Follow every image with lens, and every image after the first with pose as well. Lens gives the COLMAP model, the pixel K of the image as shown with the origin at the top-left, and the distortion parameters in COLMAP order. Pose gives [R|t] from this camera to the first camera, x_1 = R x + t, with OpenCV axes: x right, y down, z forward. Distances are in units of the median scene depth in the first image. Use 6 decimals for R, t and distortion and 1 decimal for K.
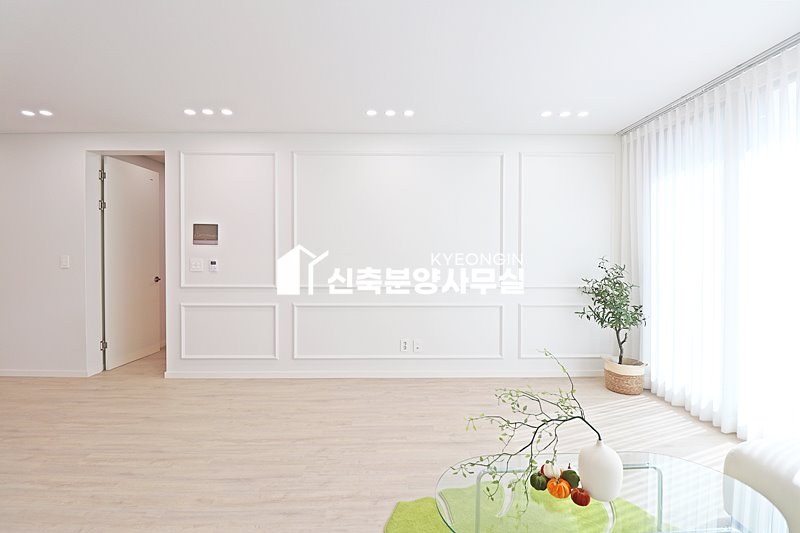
lens RADIAL K [[369.1, 0, 400.3], [0, 369.1, 263.3], [0, 0, 1]] dist [-0.010499, -0.007800]
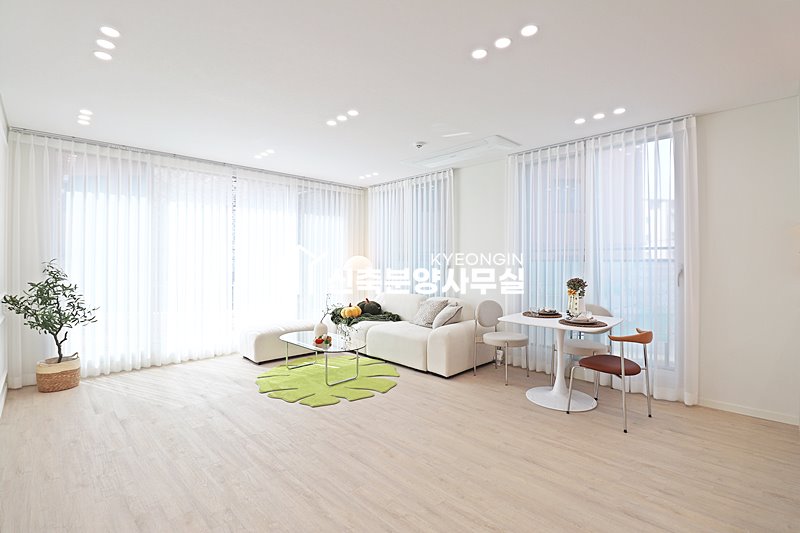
lens RADIAL K [[369.1, 0, 411.6], [0, 369.1, 259.3], [0, 0, 1]] dist [-0.010499, -0.007800]
pose [[-0.705878, -0.003324, 0.708325, -0.822308], [0.013885, 0.999732, 0.018528, -0.025135], [-0.708197, 0.022914, -0.705643, 1.007834]]
